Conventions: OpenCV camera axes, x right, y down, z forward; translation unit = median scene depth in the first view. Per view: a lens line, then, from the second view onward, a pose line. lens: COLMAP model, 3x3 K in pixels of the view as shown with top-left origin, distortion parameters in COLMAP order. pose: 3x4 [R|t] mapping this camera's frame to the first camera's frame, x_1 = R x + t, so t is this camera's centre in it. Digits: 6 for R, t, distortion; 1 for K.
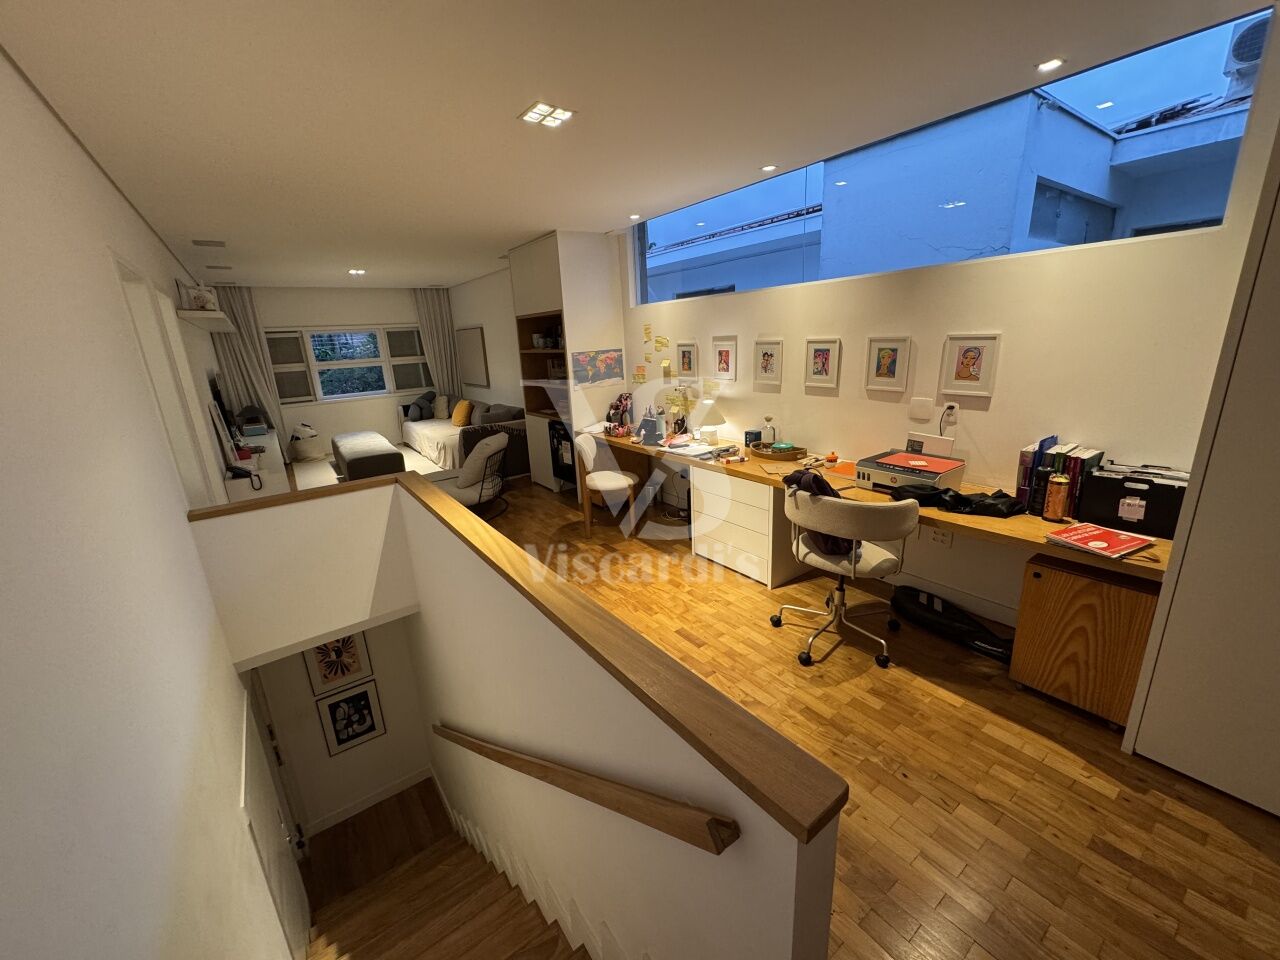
lens RADIAL K [[510.2, 0, 641.3], [0, 510.2, 481.4], [0, 0, 1]] dist [-0.002095, 0.000556]
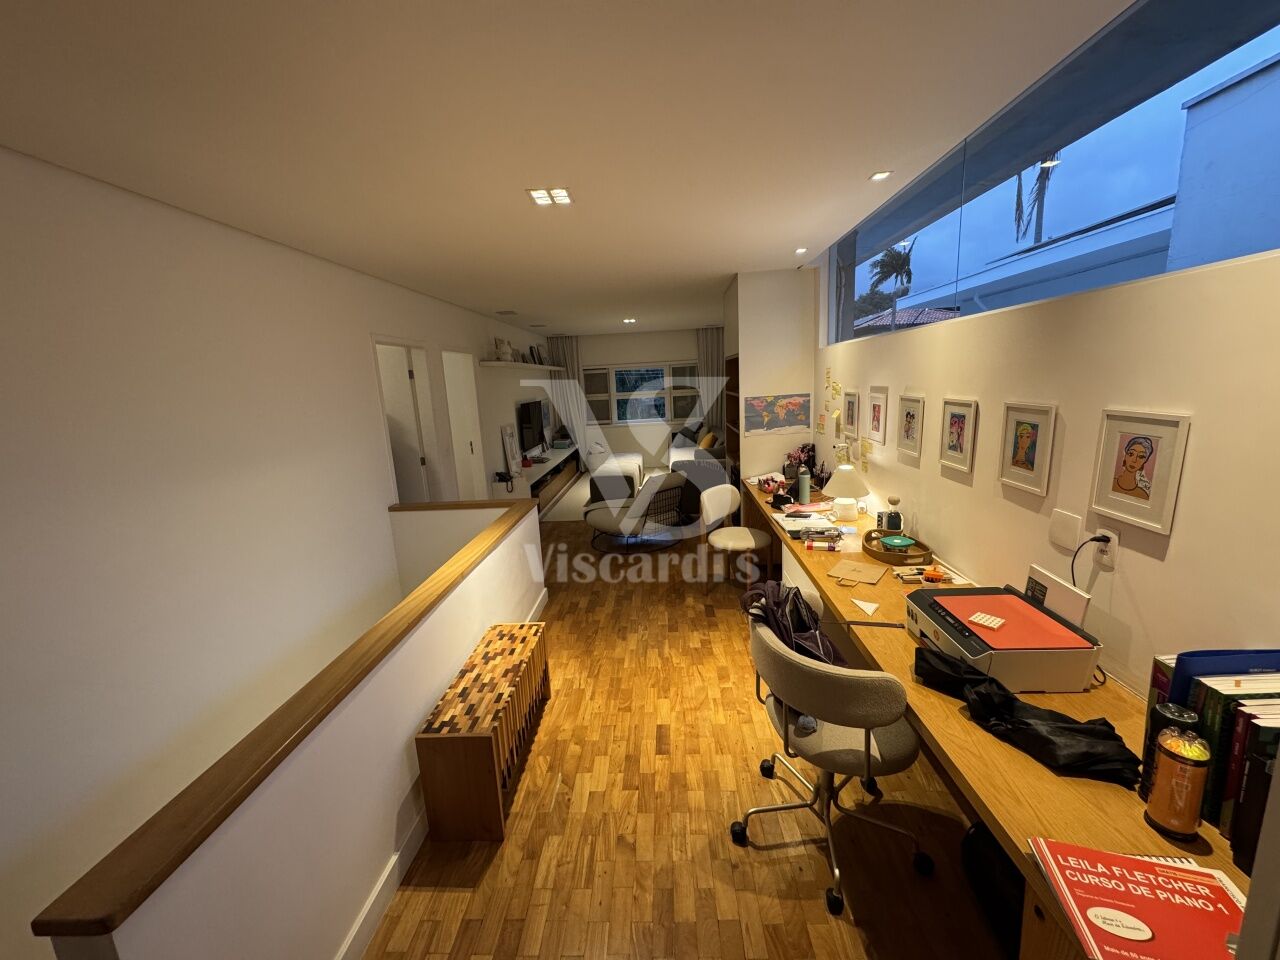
lens RADIAL K [[510.2, 0, 639.9], [0, 510.2, 480.6], [0, 0, 1]] dist [-0.002095, 0.000556]
pose [[0.774861, 0.132826, -0.618019, 0.471312], [-0.162019, 0.986747, 0.008938, -0.112345], [0.611016, 0.093205, 0.786112, 0.218142]]
